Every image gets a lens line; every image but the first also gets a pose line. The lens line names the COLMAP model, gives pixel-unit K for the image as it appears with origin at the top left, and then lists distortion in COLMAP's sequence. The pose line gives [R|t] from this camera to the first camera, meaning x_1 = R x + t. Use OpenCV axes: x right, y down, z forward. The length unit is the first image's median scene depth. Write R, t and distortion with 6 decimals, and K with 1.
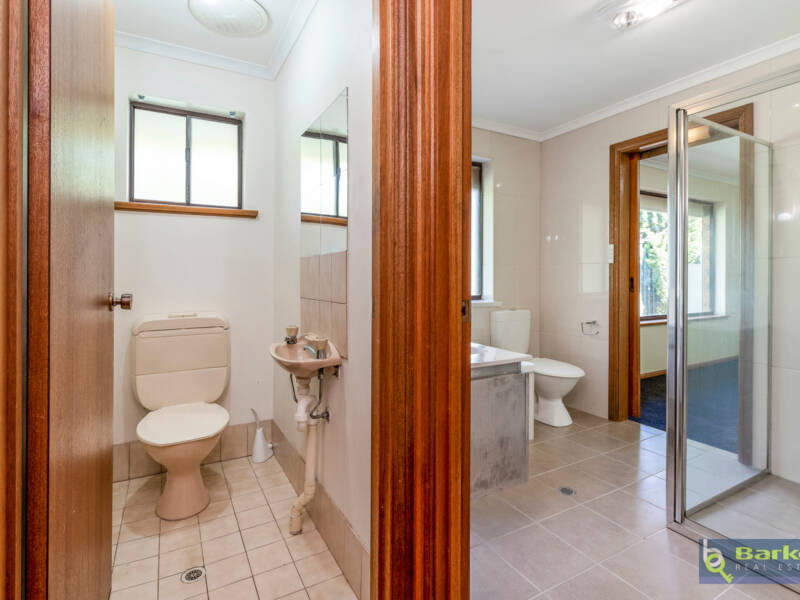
lens RADIAL K [[410.6, 0, 395.0], [0, 410.6, 275.3], [0, 0, 1]] dist [0.002528, 0.000148]
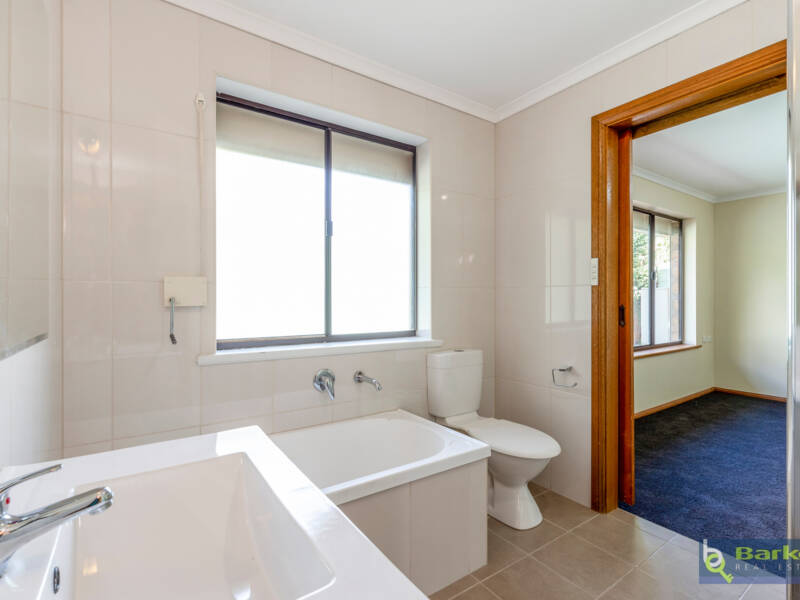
lens RADIAL K [[389.6, 0, 392.9], [0, 389.6, 300.4], [0, 0, 1]] dist [-0.002089, -0.000307]
pose [[0.995973, -0.004062, 0.089559, 0.124300], [0.003929, 0.999991, 0.001666, -0.006121], [-0.089565, -0.001307, 0.995980, 0.368974]]
